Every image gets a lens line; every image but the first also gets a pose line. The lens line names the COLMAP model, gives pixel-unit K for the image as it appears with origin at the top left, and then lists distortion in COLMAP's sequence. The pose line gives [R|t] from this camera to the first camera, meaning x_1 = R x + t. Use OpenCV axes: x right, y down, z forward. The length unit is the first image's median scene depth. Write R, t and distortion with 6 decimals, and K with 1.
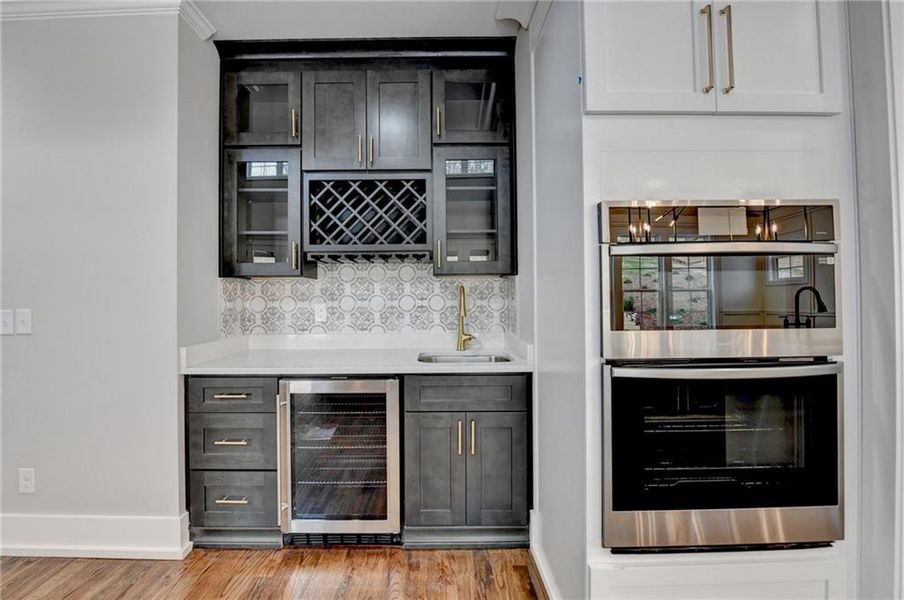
lens RADIAL K [[365.0, 0, 447.3], [0, 365.0, 296.3], [0, 0, 1]] dist [-0.011395, -0.002731]
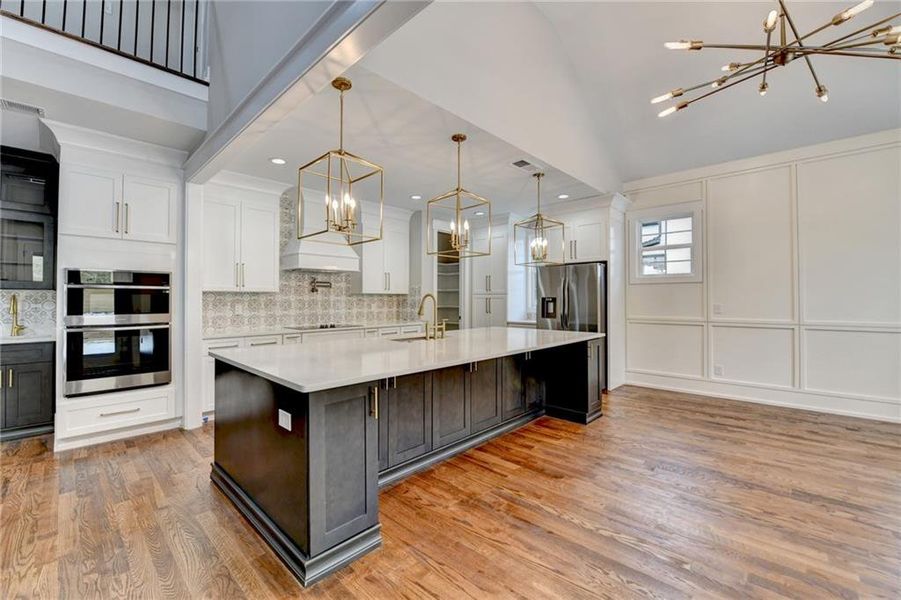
lens RADIAL K [[366.3, 0, 434.5], [0, 366.3, 294.9], [0, 0, 1]] dist [-0.013374, -0.000575]
pose [[0.709864, 0.015072, 0.704178, 0.278335], [-0.007060, 0.999873, -0.014284, -0.022501], [-0.704304, 0.005169, 0.709880, -1.630289]]
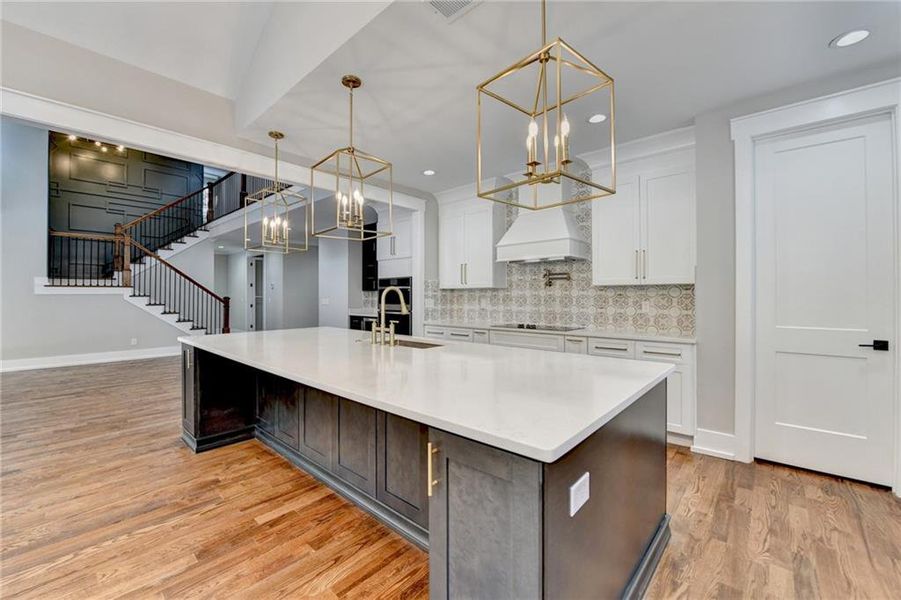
lens RADIAL K [[363.7, 0, 430.1], [0, 363.7, 297.2], [0, 0, 1]] dist [-0.011395, -0.002731]
pose [[0.725768, 0.006181, -0.687912, 2.546013], [-0.000321, 0.999963, 0.008646, -0.025369], [0.687940, -0.006054, 0.725743, -1.258871]]
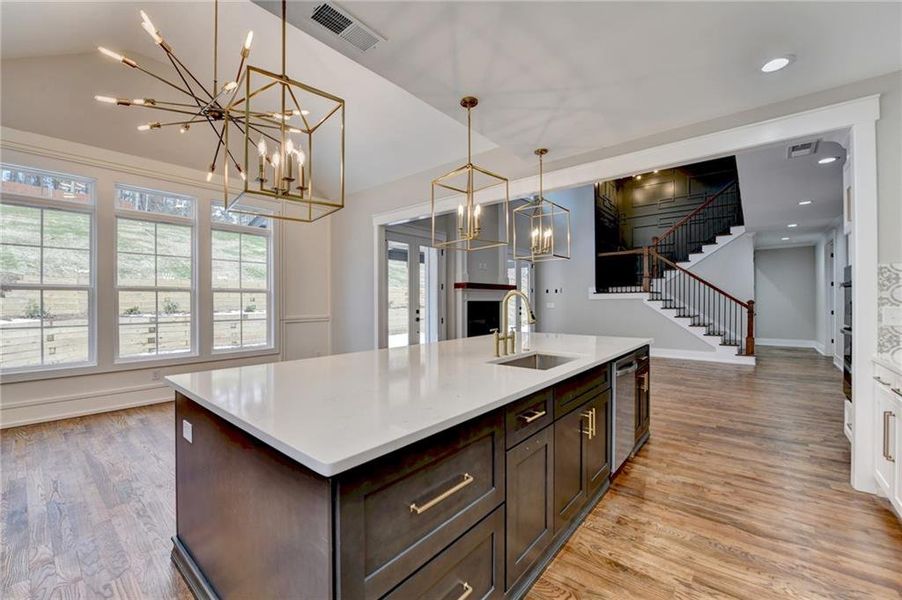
lens RADIAL K [[364.2, 0, 436.3], [0, 364.2, 300.7], [0, 0, 1]] dist [-0.011395, -0.002731]
pose [[-0.658412, 0.007230, -0.752623, 2.578414], [0.010962, 0.999940, 0.000015, -0.025771], [0.752578, -0.008240, -0.658452, 0.257029]]
